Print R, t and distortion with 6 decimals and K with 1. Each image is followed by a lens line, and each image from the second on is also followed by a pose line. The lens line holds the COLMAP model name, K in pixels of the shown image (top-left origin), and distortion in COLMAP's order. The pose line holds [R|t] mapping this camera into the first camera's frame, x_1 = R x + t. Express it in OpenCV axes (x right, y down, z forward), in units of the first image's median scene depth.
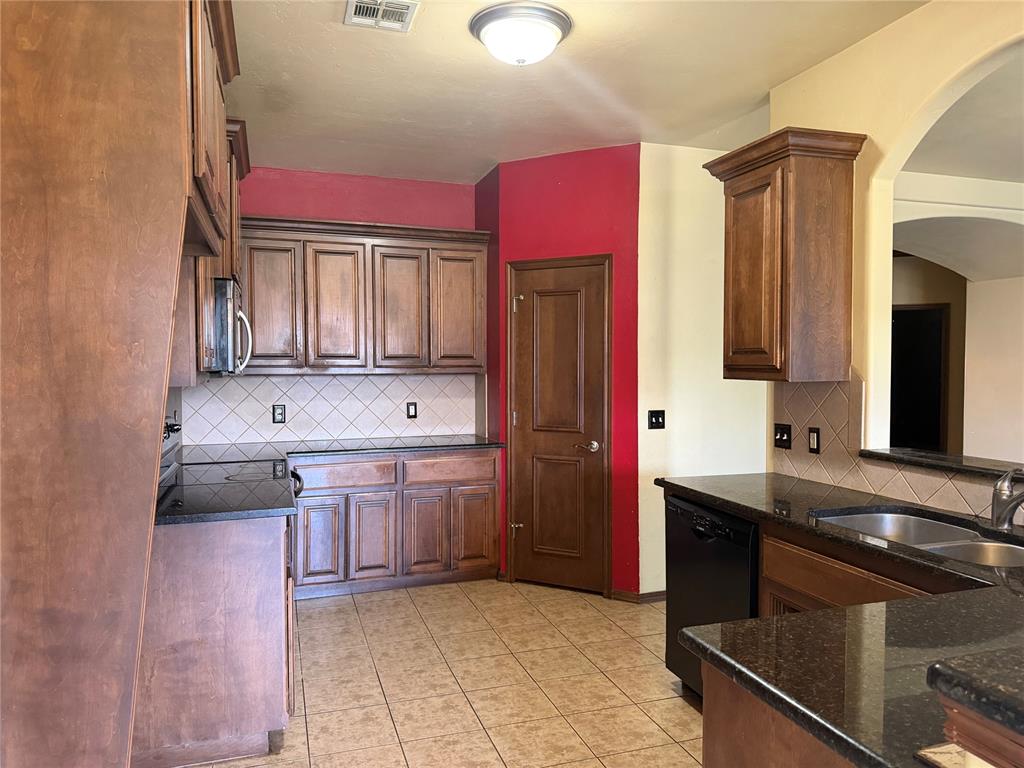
lens RADIAL K [[711.4, 0, 519.6], [0, 711.4, 381.4], [0, 0, 1]] dist [0.041217, -0.059255]
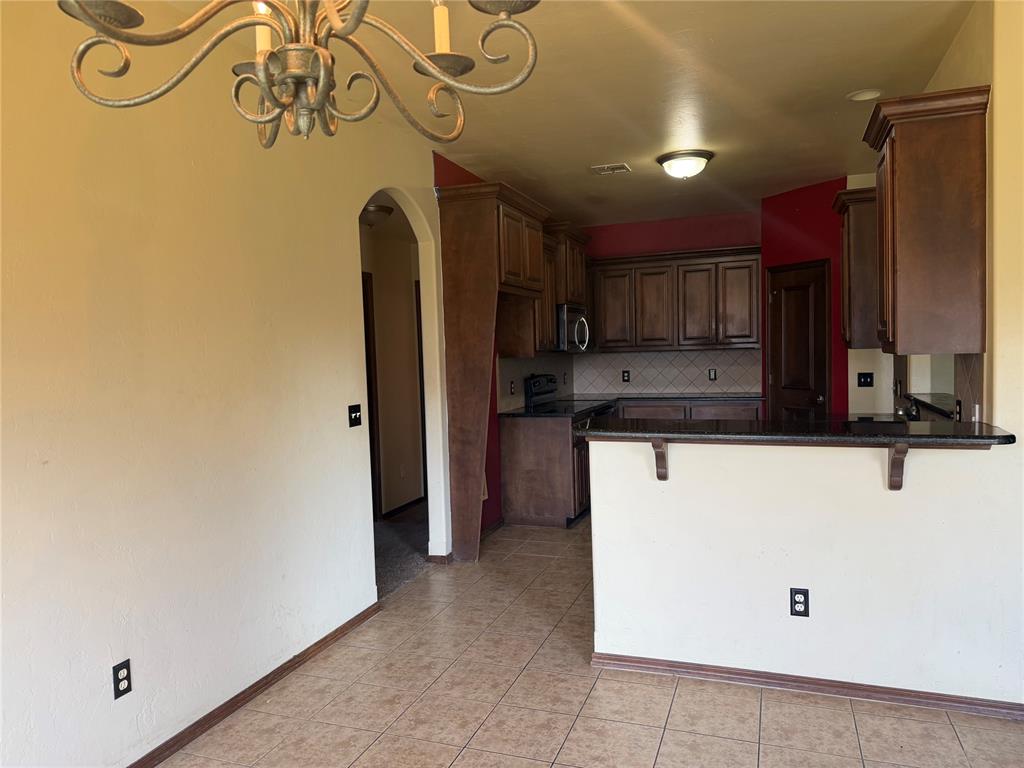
lens RADIAL K [[711.4, 0, 508.4], [0, 711.4, 385.2], [0, 0, 1]] dist [0.041217, -0.059255]
pose [[0.775167, 0.009254, -0.631688, 0.764315], [0.013155, 0.999439, 0.030785, 0.020851], [0.631619, -0.032174, 0.774611, -0.666229]]
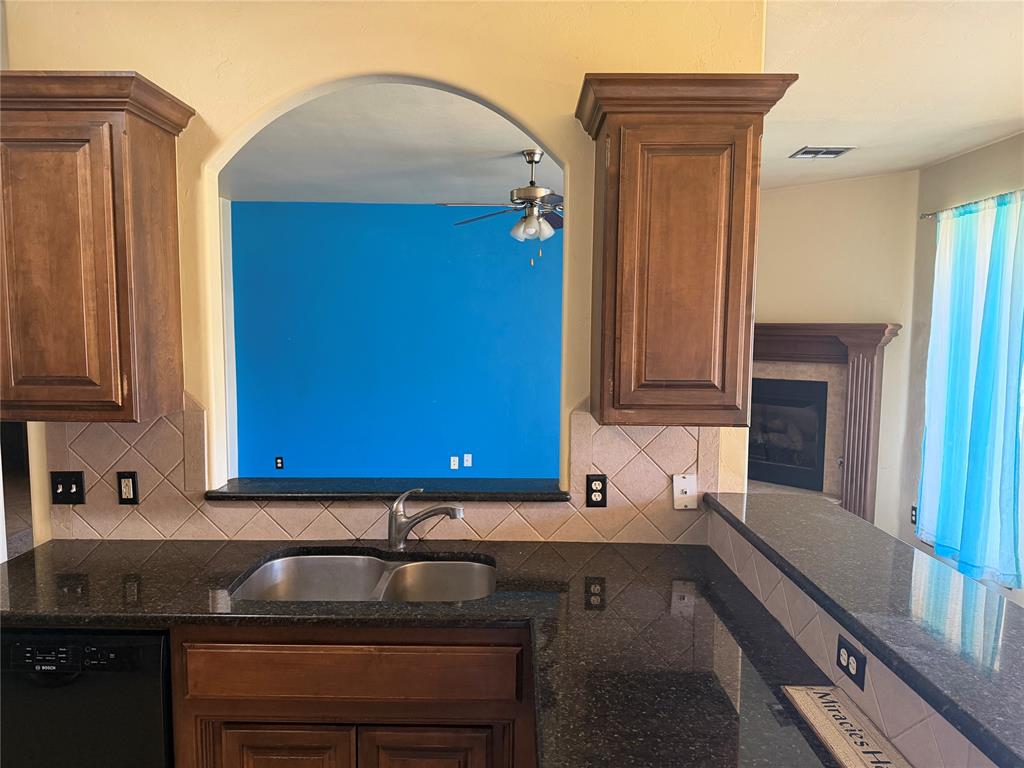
lens RADIAL K [[711.4, 0, 511.4], [0, 711.4, 387.2], [0, 0, 1]] dist [0.041217, -0.059255]
pose [[0.333983, -0.078164, 0.939333, -0.182404], [0.023293, 0.996936, 0.074675, -0.080246], [-0.942291, -0.003060, 0.334780, 0.378249]]
